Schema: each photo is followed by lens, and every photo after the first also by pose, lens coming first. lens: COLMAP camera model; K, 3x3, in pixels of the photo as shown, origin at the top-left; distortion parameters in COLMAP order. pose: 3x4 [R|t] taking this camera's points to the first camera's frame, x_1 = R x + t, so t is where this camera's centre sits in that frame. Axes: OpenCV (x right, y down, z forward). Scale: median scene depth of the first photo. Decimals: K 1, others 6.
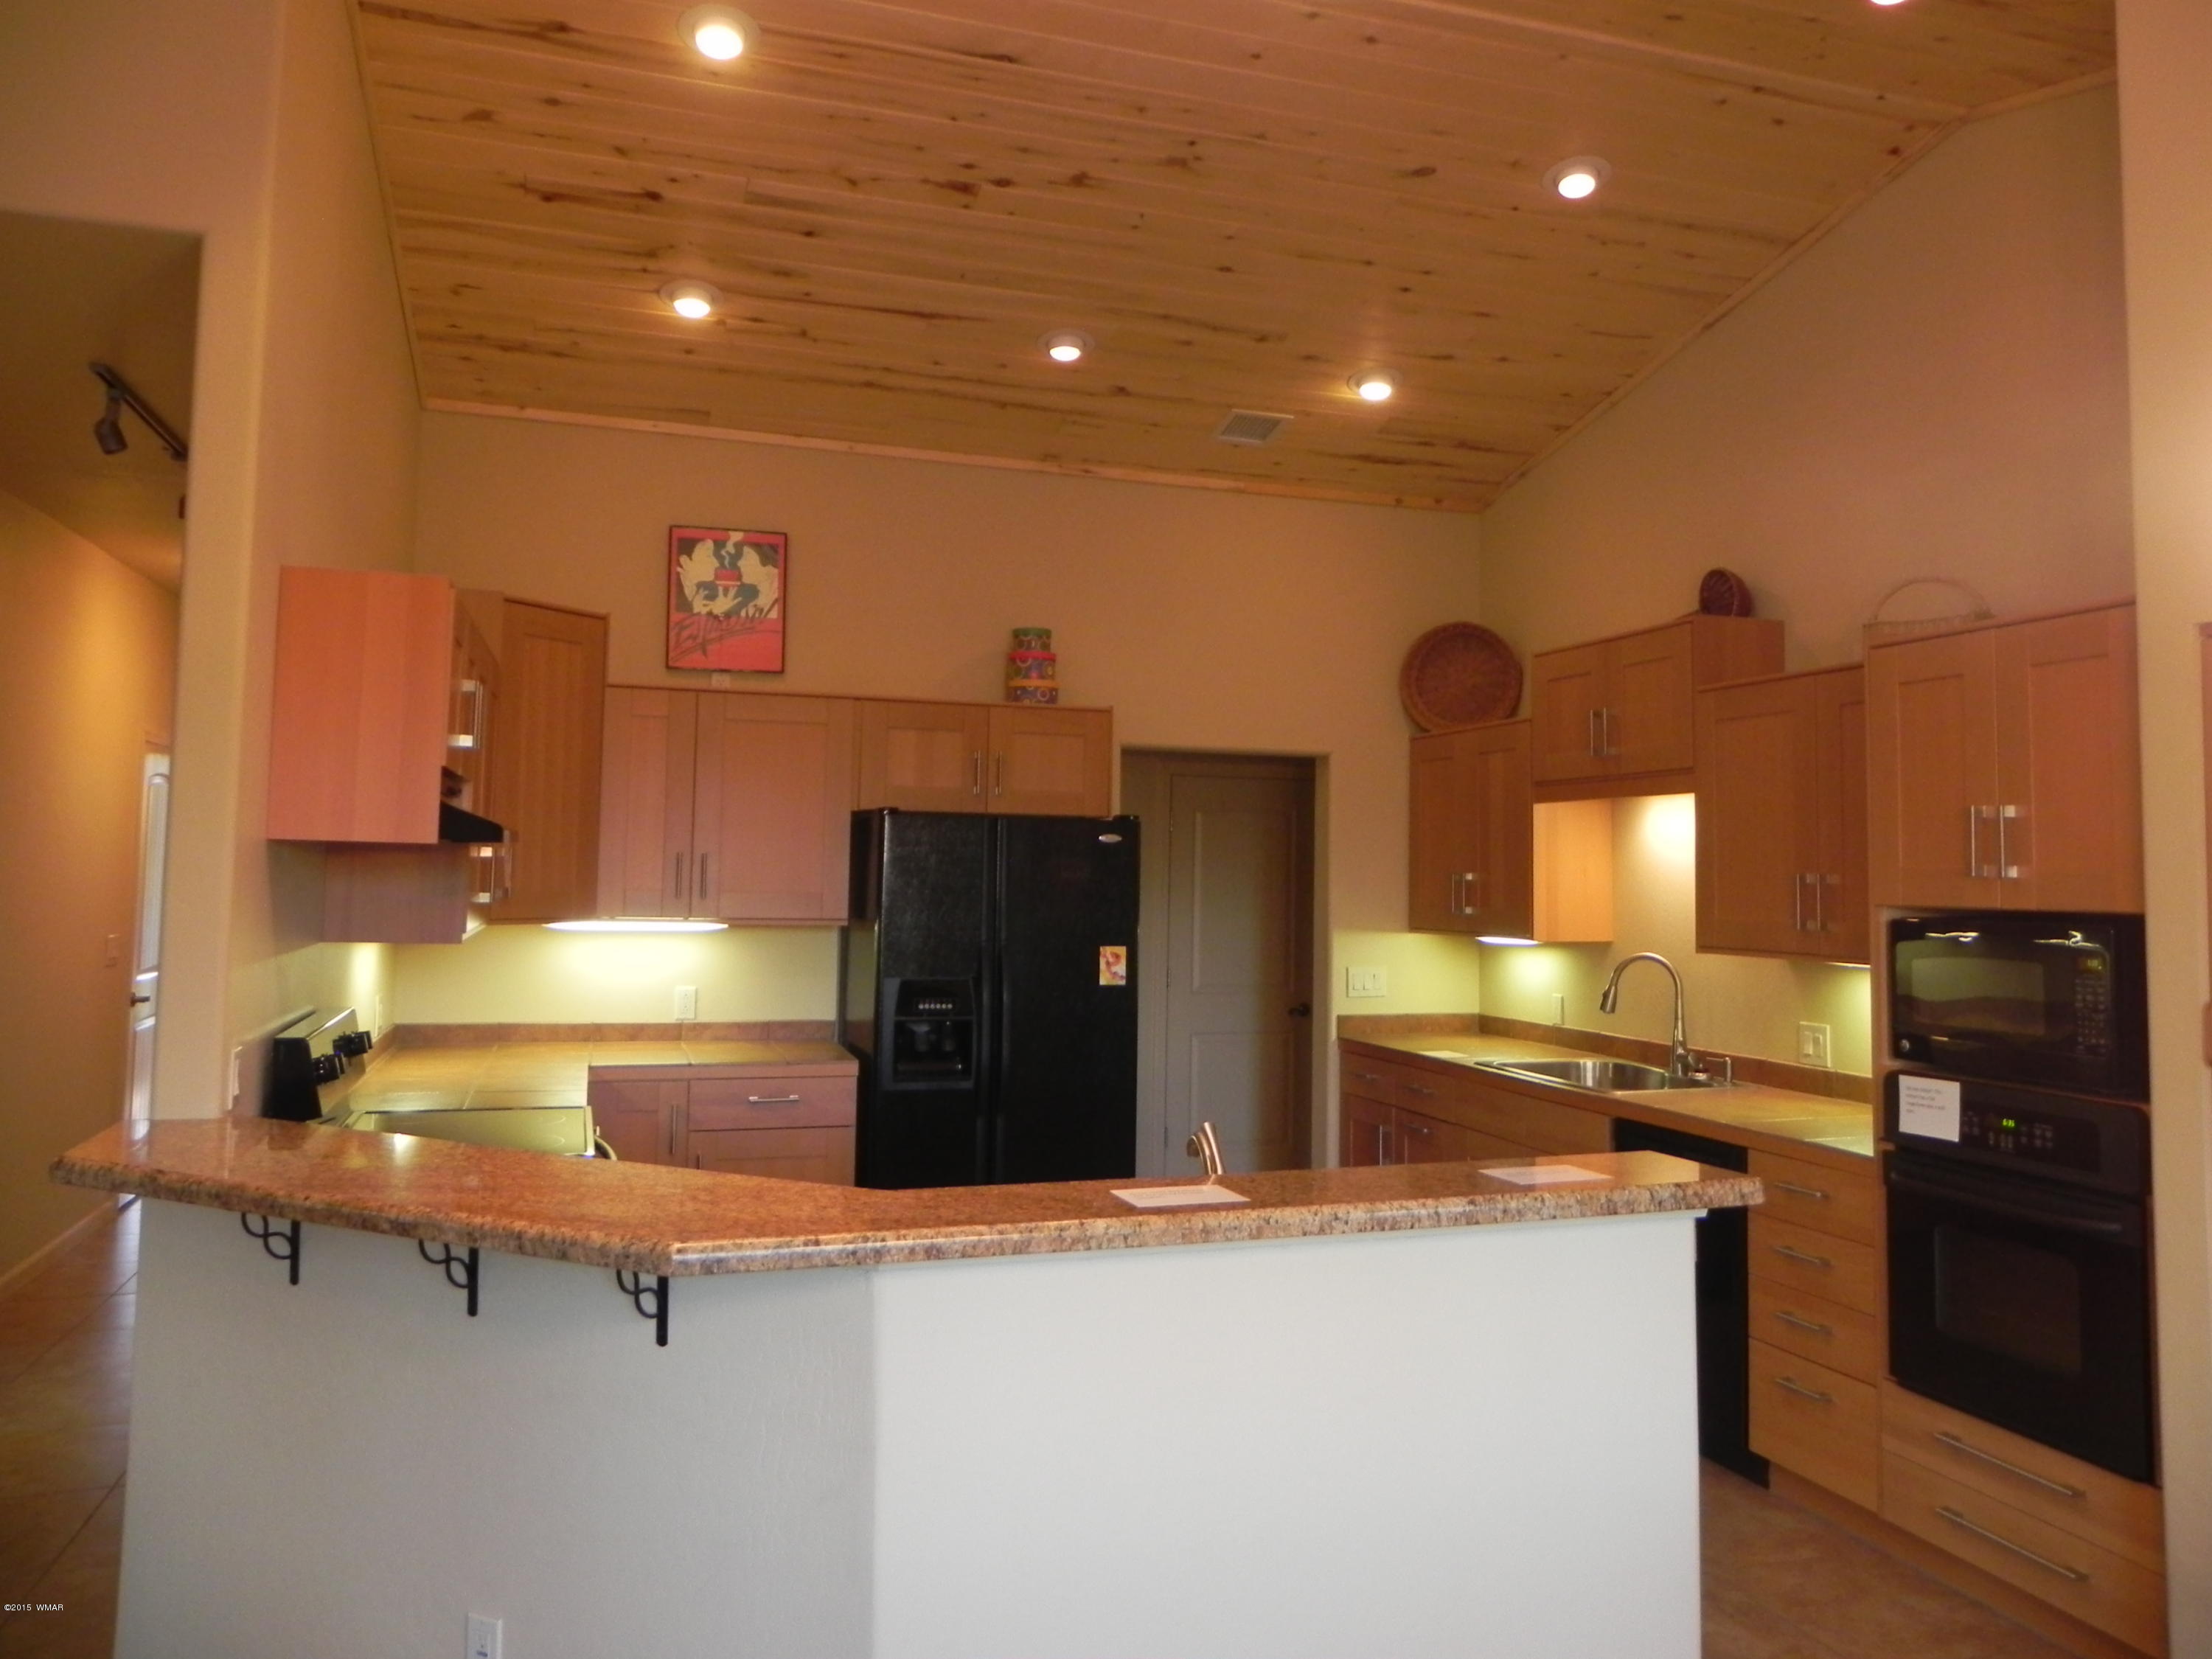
lens RADIAL K [[1659.8, 0, 1153.7], [0, 1659.8, 777.9], [0, 0, 1]] dist [-0.009538, -0.007693]
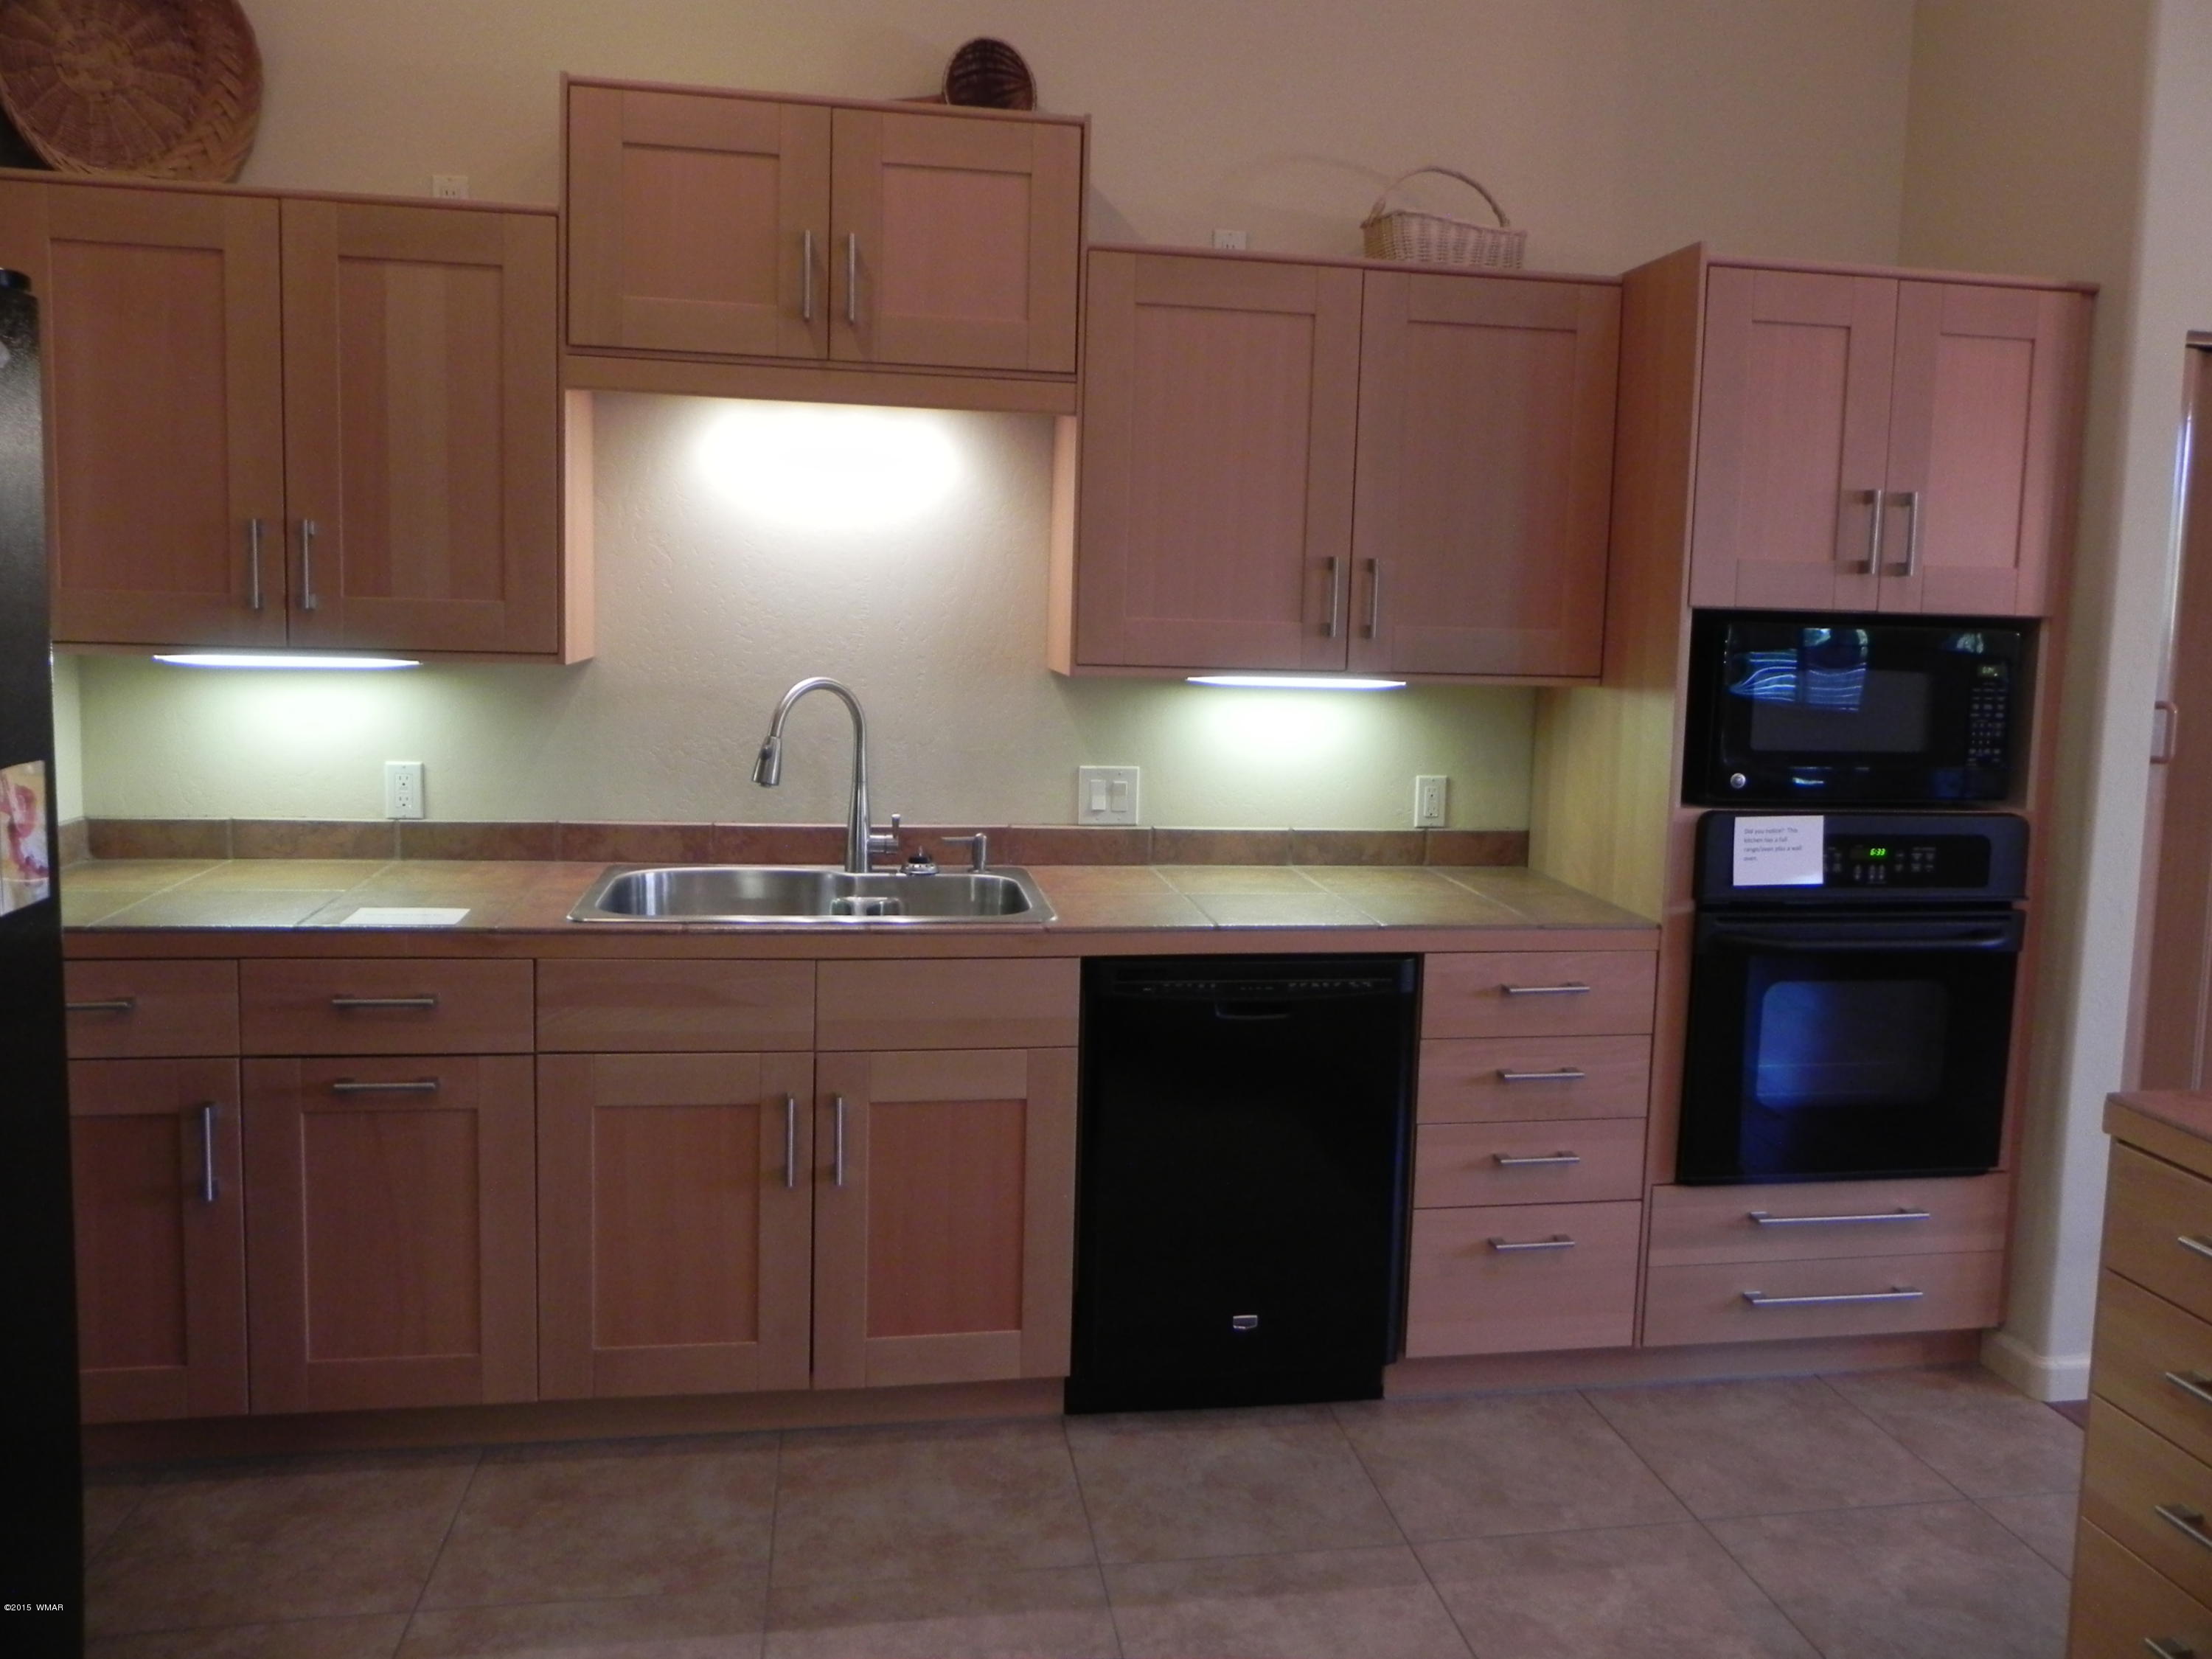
lens RADIAL K [[1659.8, 0, 1124.8], [0, 1659.8, 771.2], [0, 0, 1]] dist [-0.009538, -0.007693]
pose [[0.147788, -0.114451, 0.982374, -0.253804], [-0.086768, 0.987951, 0.128154, 0.052645], [-0.985206, -0.104179, 0.136077, 0.782810]]
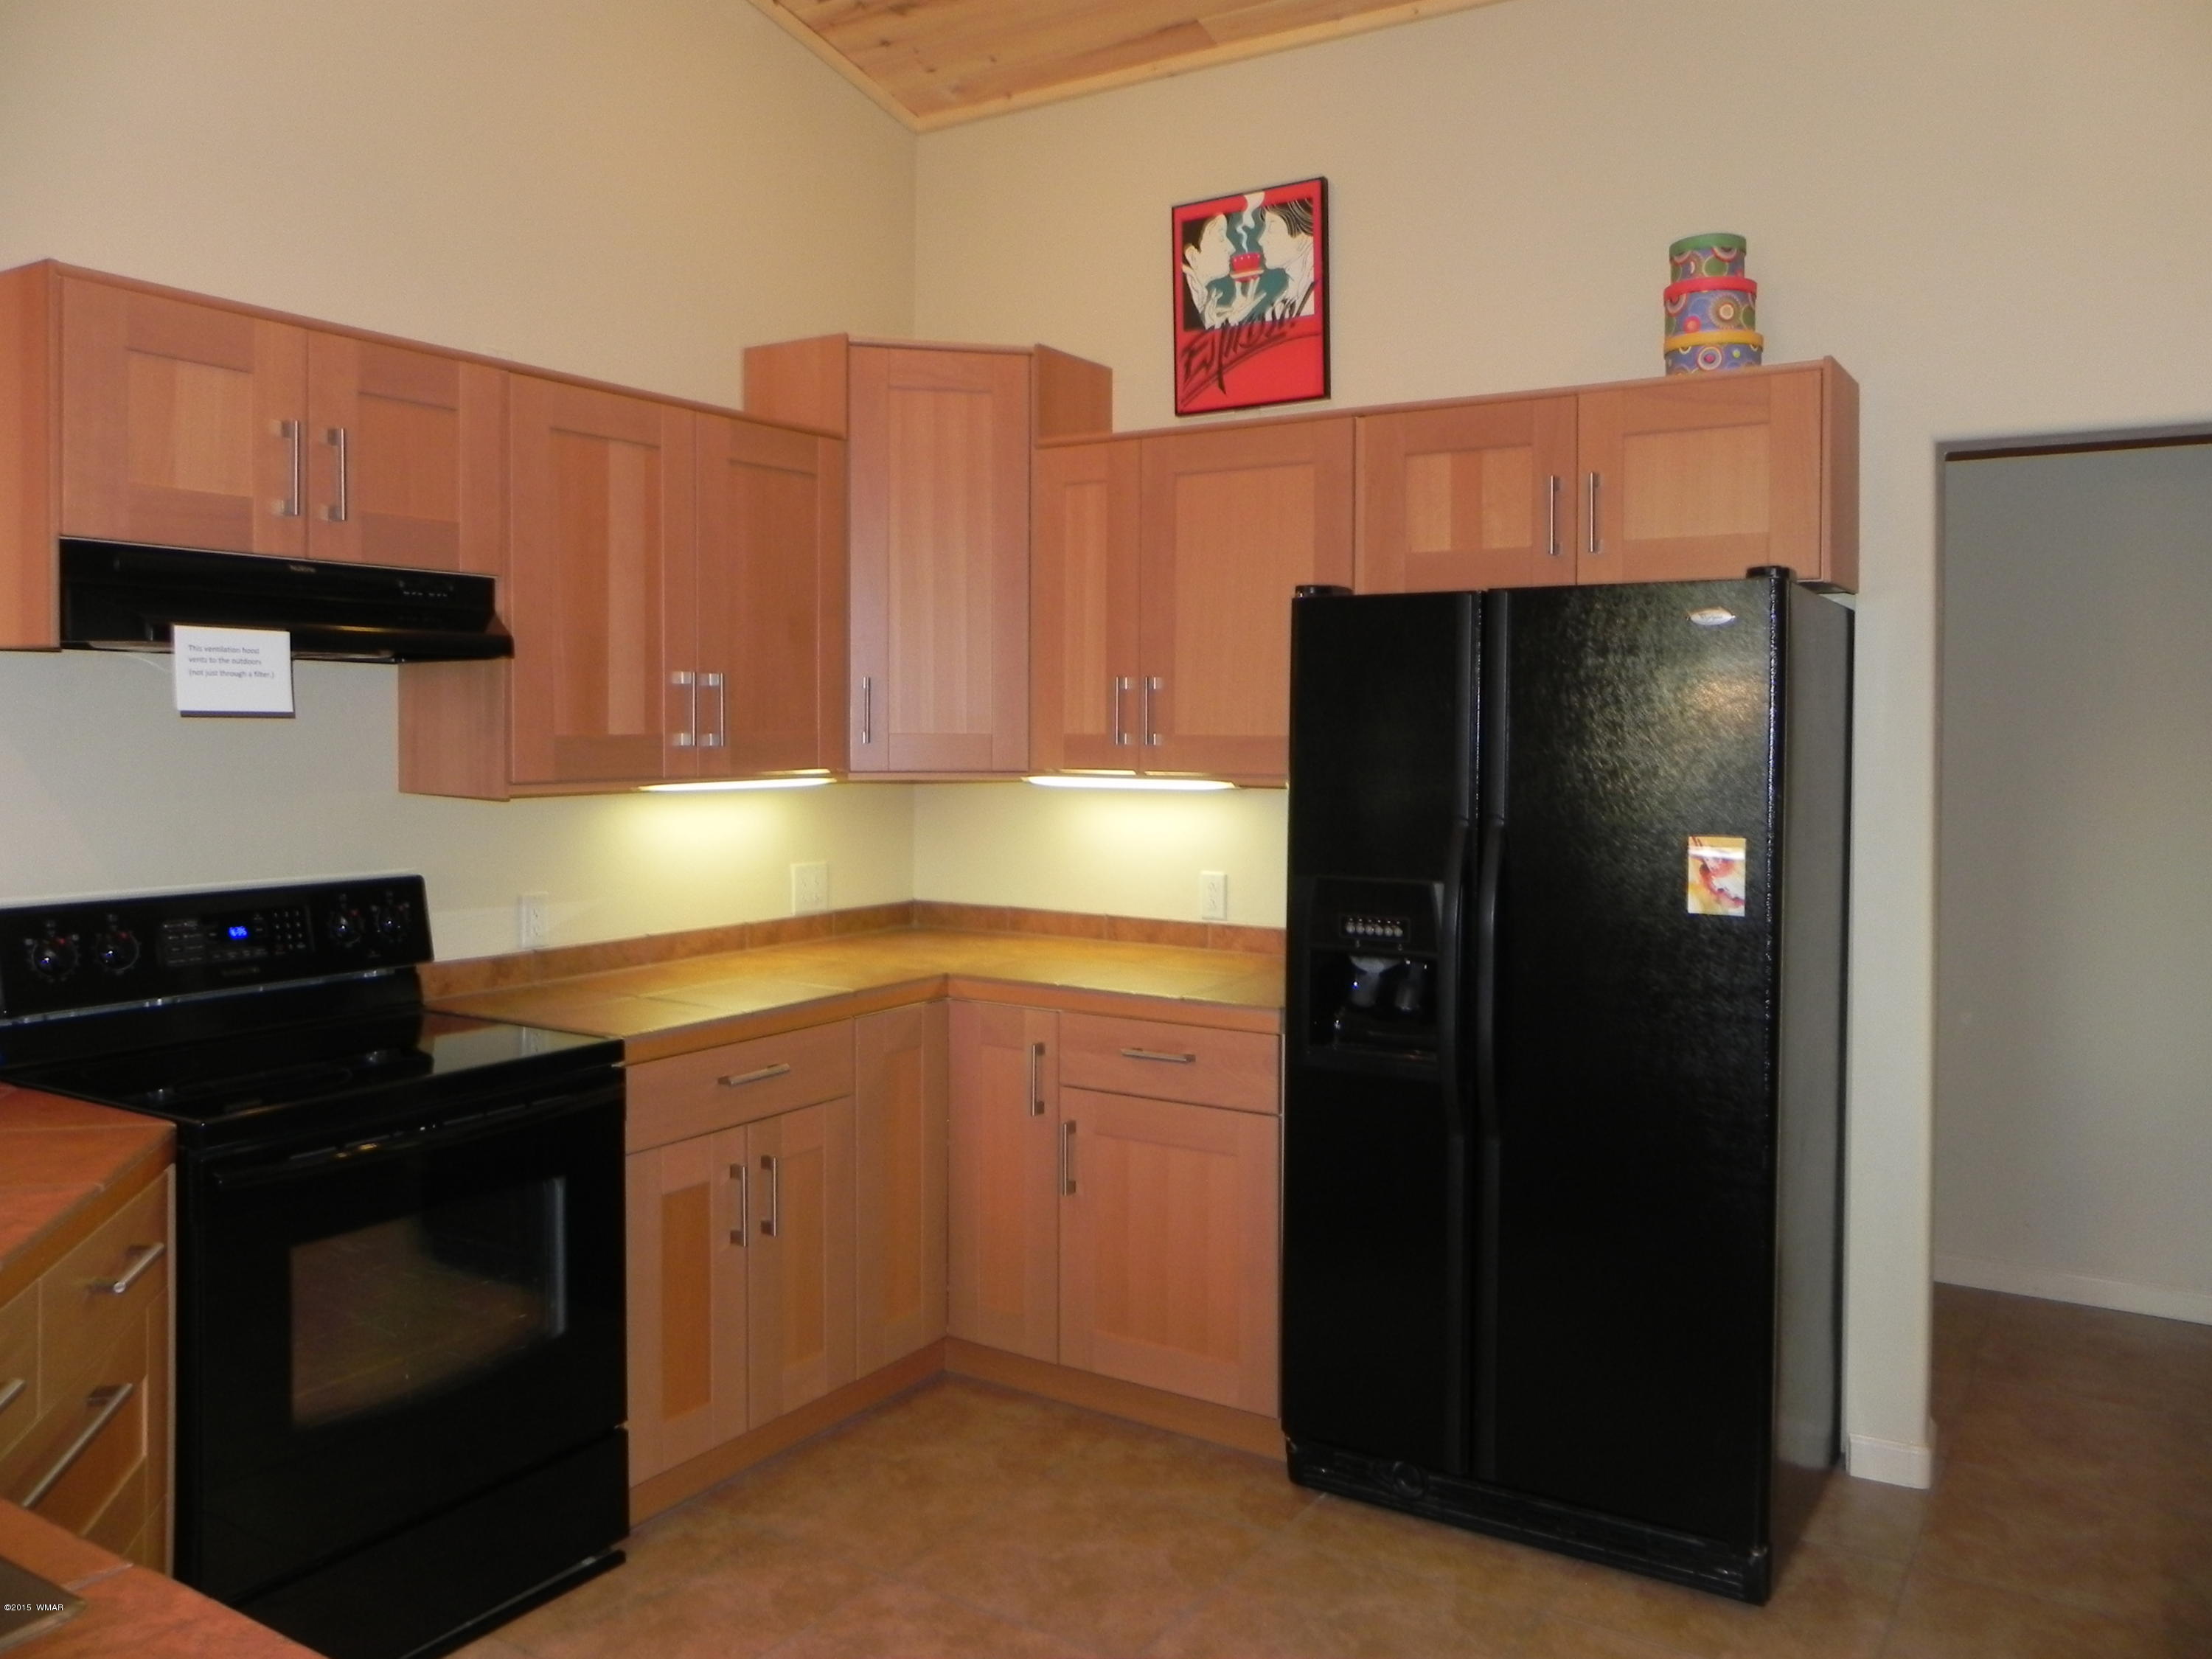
lens RADIAL K [[1659.8, 0, 1117.6], [0, 1659.8, 770.5], [0, 0, 1]] dist [-0.009538, -0.007693]
pose [[0.644460, 0.006085, -0.764614, 0.231848], [0.050151, 0.997479, 0.050208, 0.047959], [0.762992, -0.070704, 0.642530, 0.543237]]
